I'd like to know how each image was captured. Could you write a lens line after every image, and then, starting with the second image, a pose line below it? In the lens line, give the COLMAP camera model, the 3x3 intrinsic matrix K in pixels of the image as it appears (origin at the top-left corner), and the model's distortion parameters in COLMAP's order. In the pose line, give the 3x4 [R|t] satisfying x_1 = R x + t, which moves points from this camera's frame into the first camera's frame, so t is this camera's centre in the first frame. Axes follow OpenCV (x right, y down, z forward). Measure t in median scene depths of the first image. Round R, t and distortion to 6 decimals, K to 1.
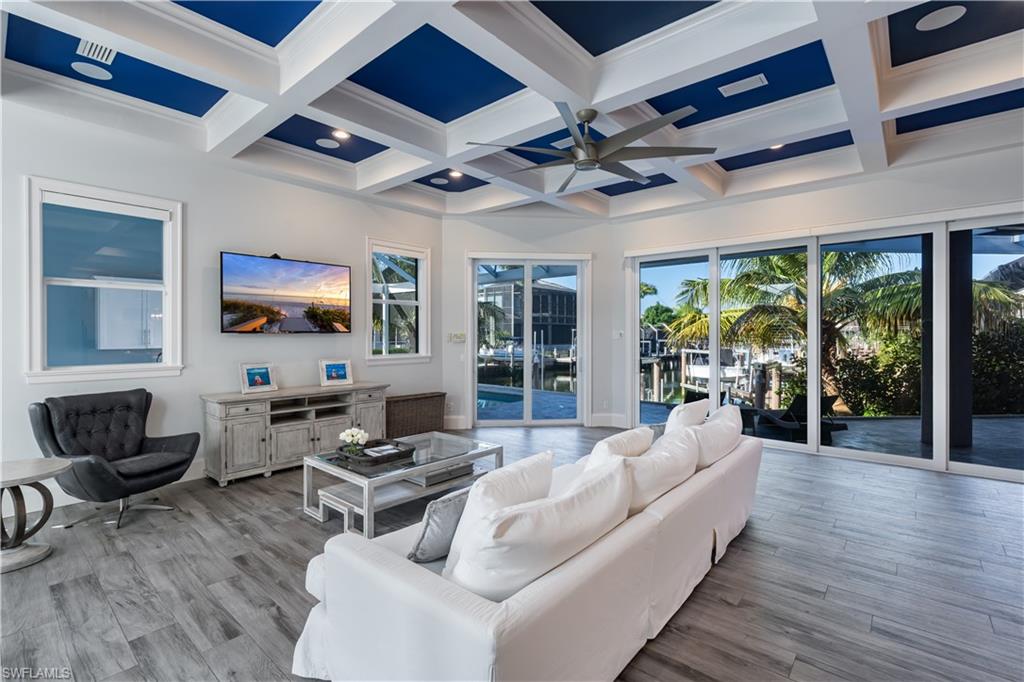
lens RADIAL K [[464.6, 0, 514.6], [0, 464.6, 335.4], [0, 0, 1]] dist [-0.010523, 0.000669]
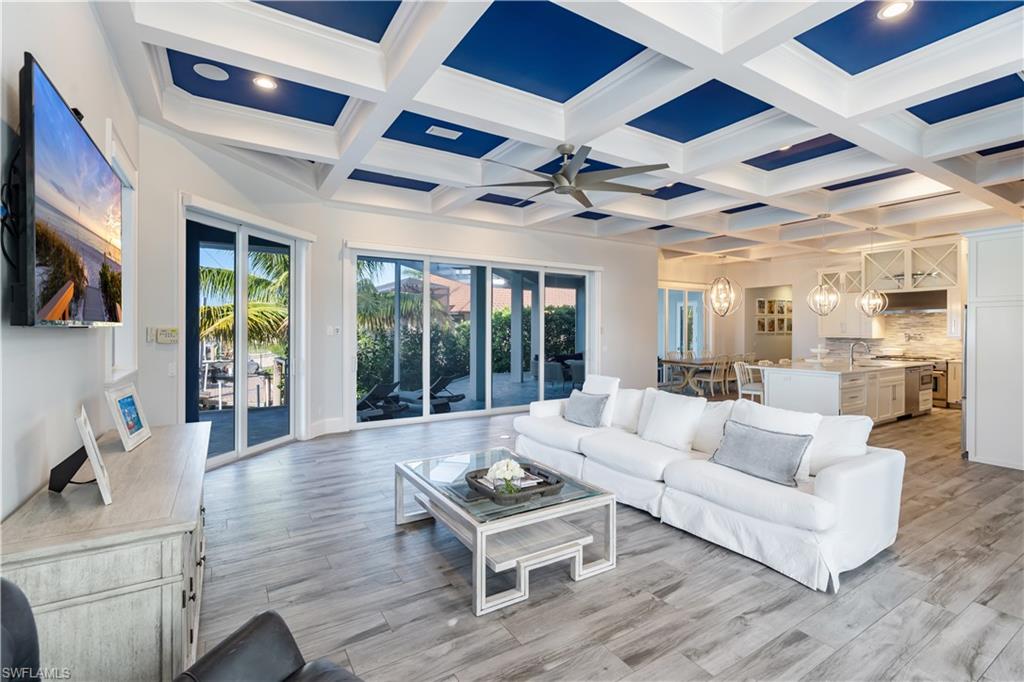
lens RADIAL K [[464.6, 0, 514.7], [0, 464.6, 334.2], [0, 0, 1]] dist [-0.010523, 0.000669]
pose [[0.297491, -0.006742, 0.954701, -1.263318], [-0.000515, 0.999974, 0.007222, -0.001177], [-0.954725, -0.002641, 0.297480, 0.942877]]
